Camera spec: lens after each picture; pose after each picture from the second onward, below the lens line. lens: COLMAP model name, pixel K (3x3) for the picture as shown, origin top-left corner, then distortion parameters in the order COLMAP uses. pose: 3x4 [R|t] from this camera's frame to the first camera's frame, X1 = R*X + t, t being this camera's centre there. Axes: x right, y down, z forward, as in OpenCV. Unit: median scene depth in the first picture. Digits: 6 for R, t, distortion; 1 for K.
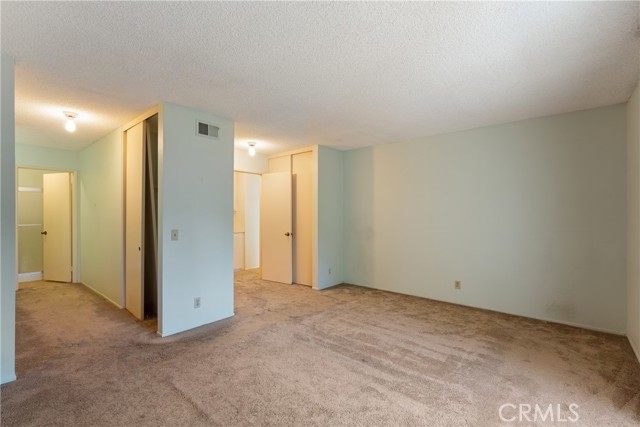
lens RADIAL K [[295.4, 0, 320.0], [0, 295.4, 213.5], [0, 0, 1]] dist [-0.025568, 0.000350]
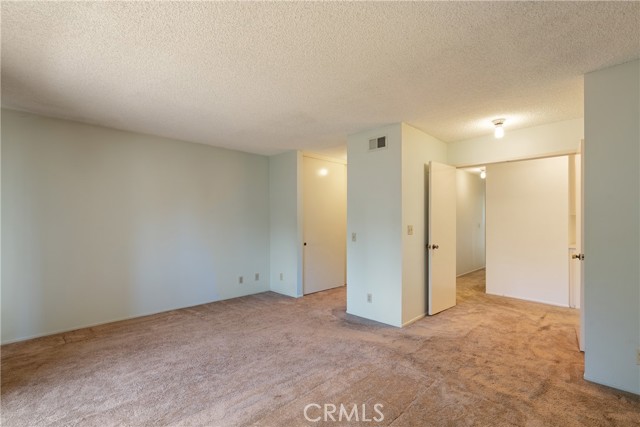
lens RADIAL K [[295.4, 0, 320.0], [0, 295.4, 213.5], [0, 0, 1]] dist [-0.025568, 0.000350]
pose [[-0.104205, -0.019001, -0.994374, 0.717830], [0.012308, 0.999716, -0.020393, -0.003807], [0.994480, -0.014364, -0.103941, 0.891374]]
